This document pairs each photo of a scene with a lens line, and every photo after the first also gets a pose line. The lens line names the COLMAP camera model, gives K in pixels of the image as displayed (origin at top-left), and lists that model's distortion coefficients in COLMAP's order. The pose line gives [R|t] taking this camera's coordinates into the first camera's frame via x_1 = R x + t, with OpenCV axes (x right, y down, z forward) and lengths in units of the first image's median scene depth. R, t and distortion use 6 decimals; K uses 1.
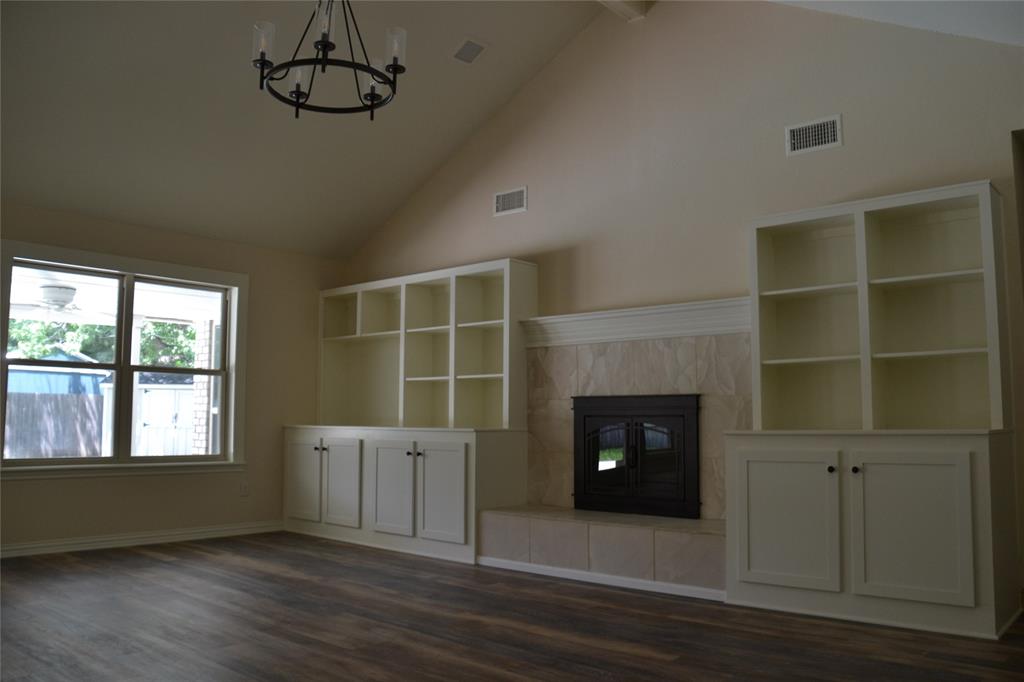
lens RADIAL K [[832.2, 0, 517.0], [0, 832.2, 351.6], [0, 0, 1]] dist [-0.150403, 0.133367]
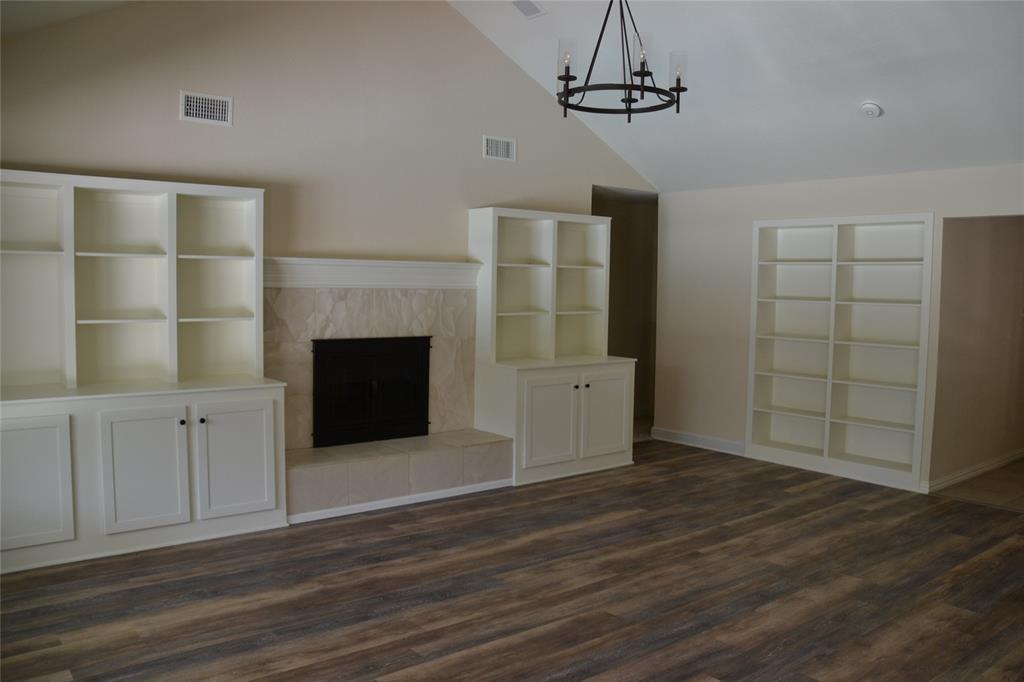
lens RADIAL K [[832.2, 0, 517.0], [0, 832.2, 351.6], [0, 0, 1]] dist [-0.150403, 0.133367]
pose [[0.165250, -0.085917, 0.982502, -0.908931], [-0.101792, 0.989392, 0.103641, -0.062848], [-0.980985, -0.117138, 0.154751, 0.618374]]
